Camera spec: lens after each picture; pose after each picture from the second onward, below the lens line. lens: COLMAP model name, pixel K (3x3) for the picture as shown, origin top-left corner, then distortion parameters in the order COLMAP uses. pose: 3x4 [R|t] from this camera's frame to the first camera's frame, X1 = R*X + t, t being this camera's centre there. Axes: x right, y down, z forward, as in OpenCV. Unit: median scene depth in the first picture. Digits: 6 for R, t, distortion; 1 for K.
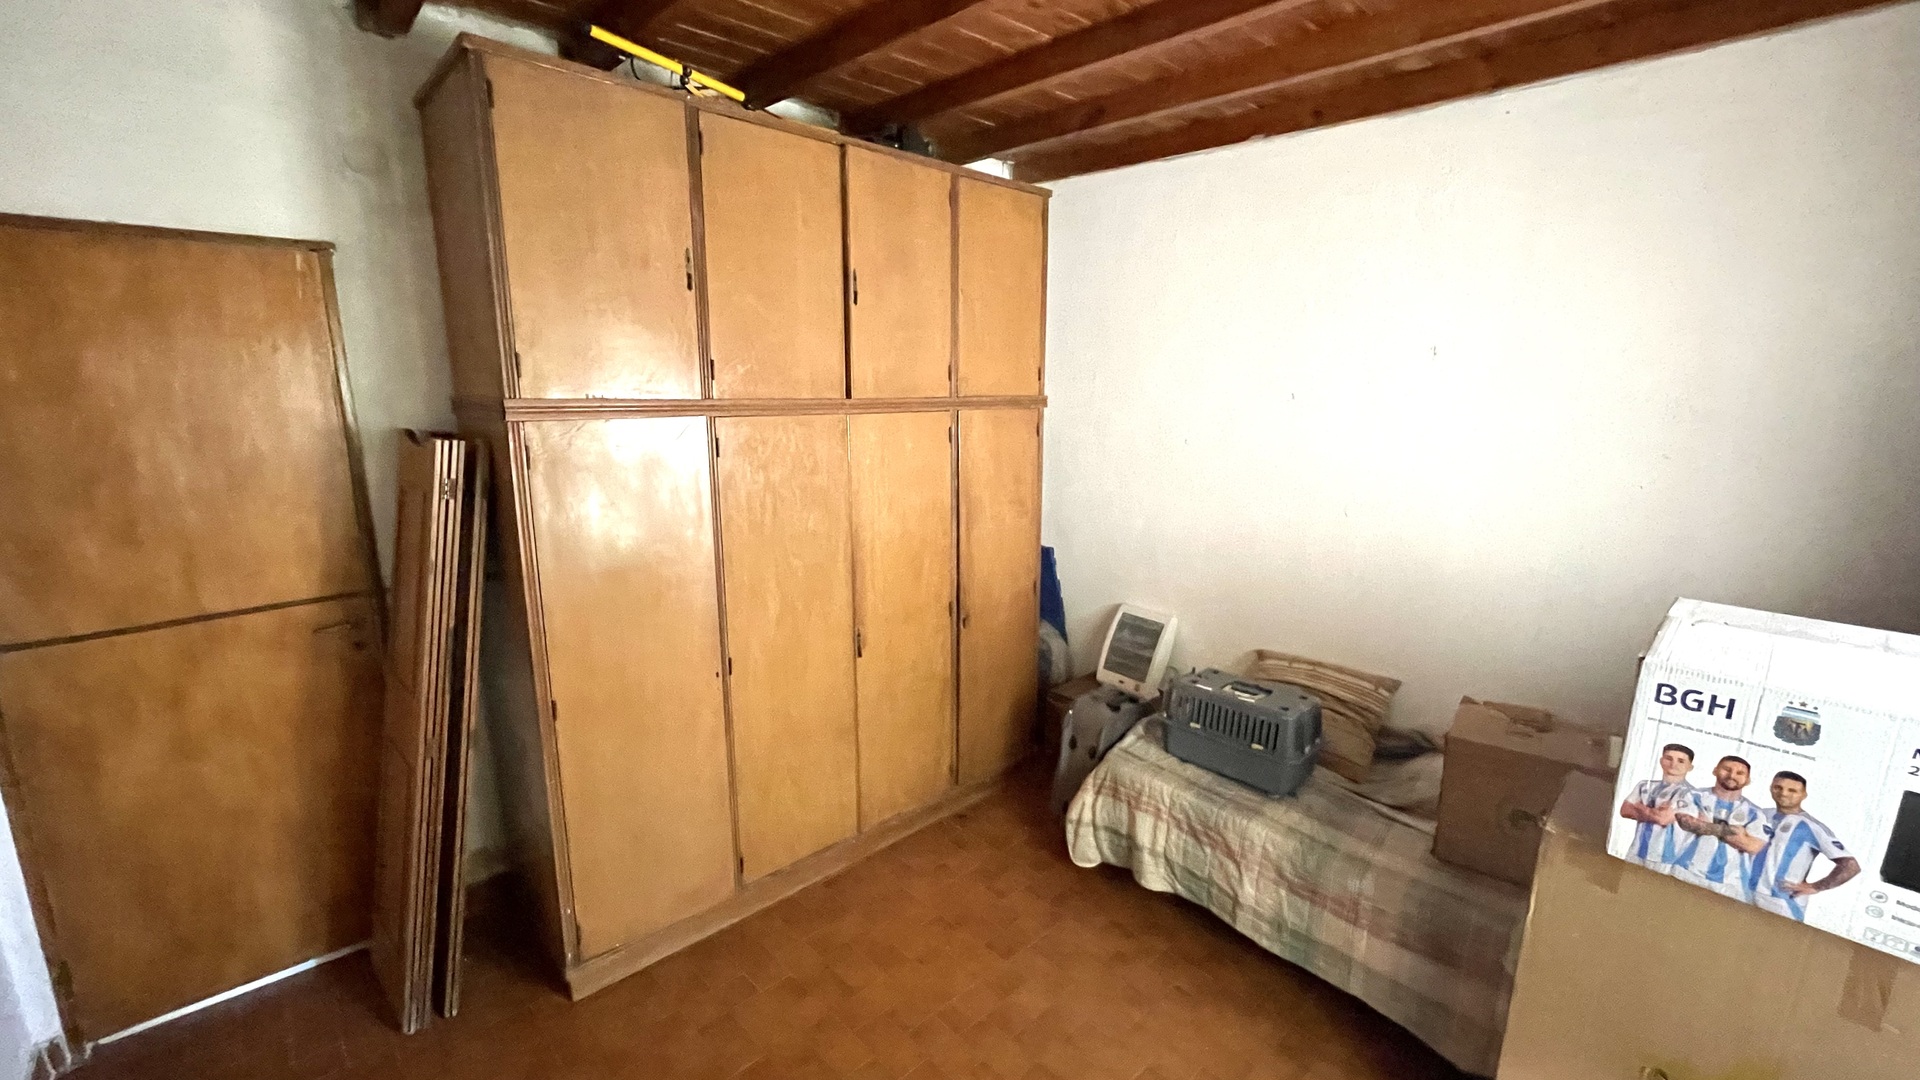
lens RADIAL K [[778.5, 0, 955.9], [0, 778.5, 551.3], [0, 0, 1]] dist [0.001493, 0.000157]
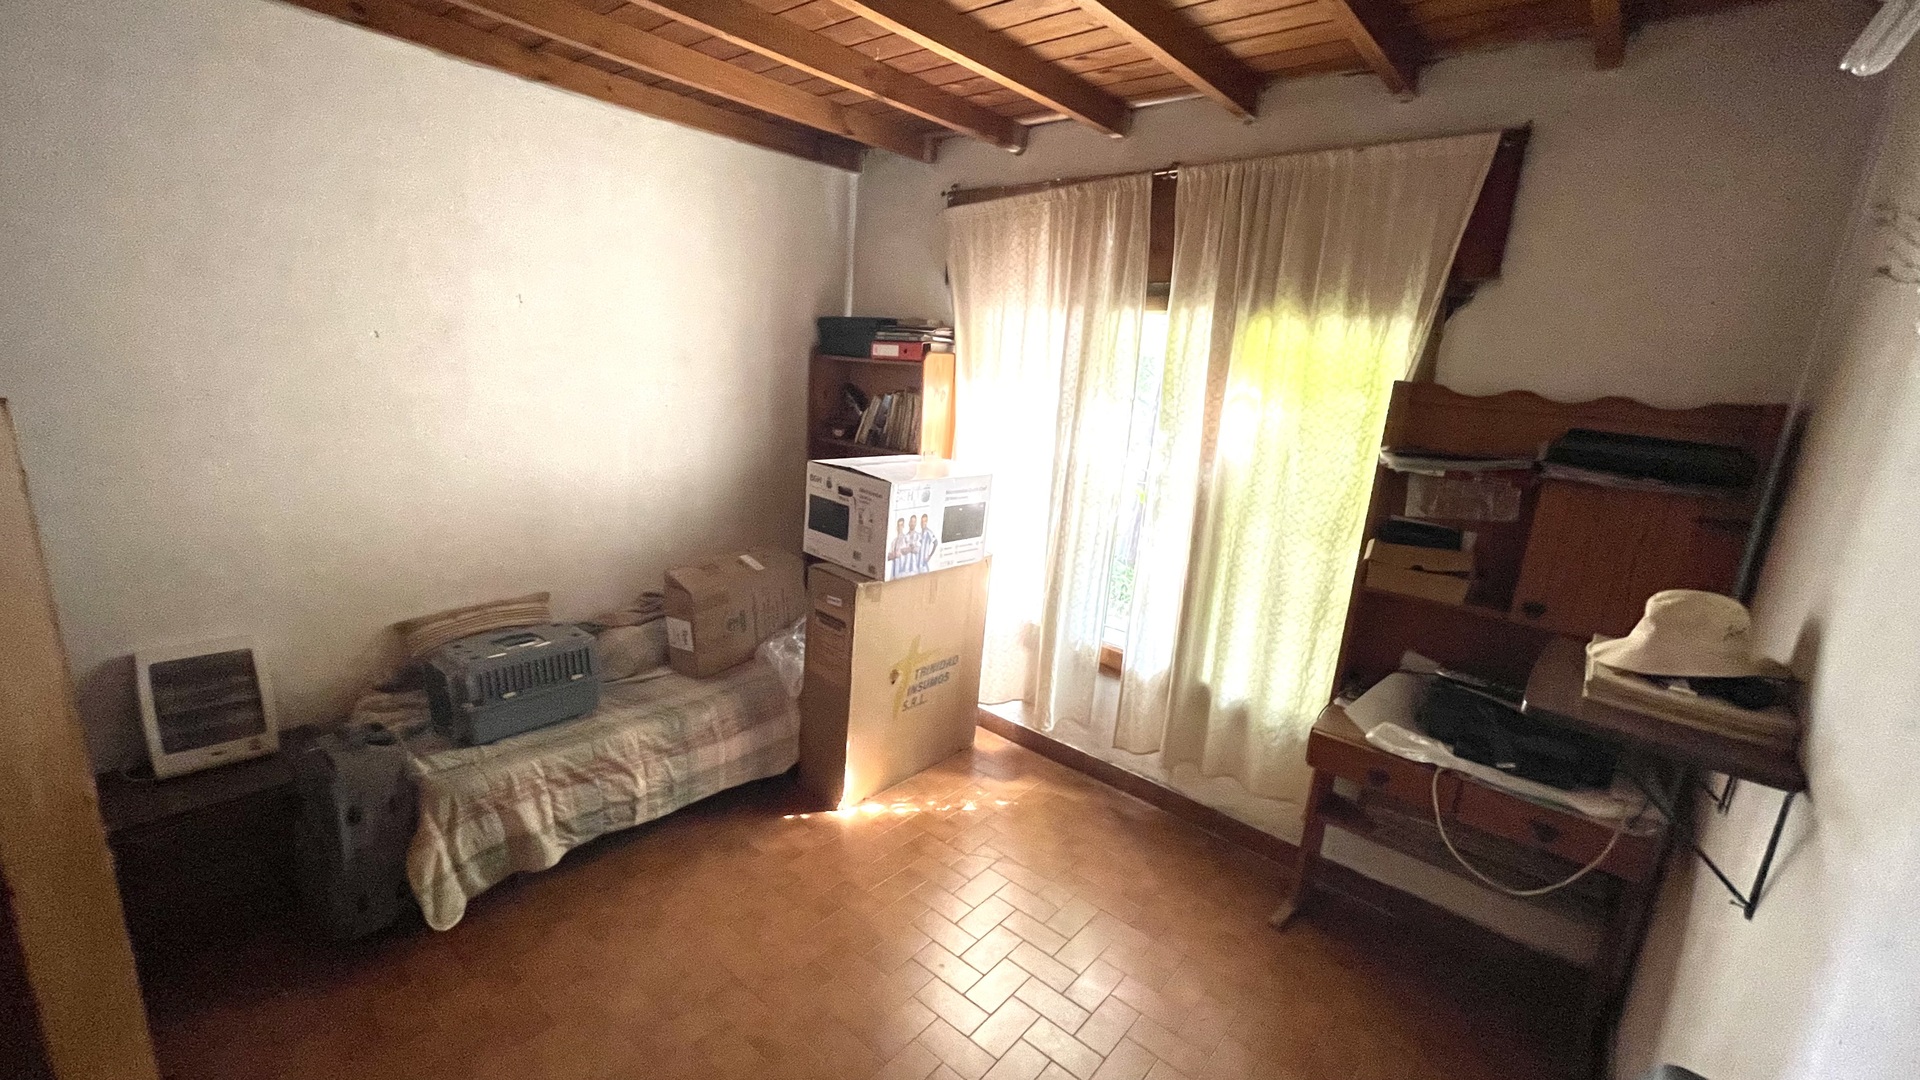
lens RADIAL K [[778.5, 0, 959.1], [0, 778.5, 536.6], [0, 0, 1]] dist [0.001493, 0.000157]
pose [[-0.111748, -0.236869, 0.965094, -0.675228], [0.146464, 0.956644, 0.251754, -0.128396], [-0.982884, 0.169484, -0.072211, 0.544411]]
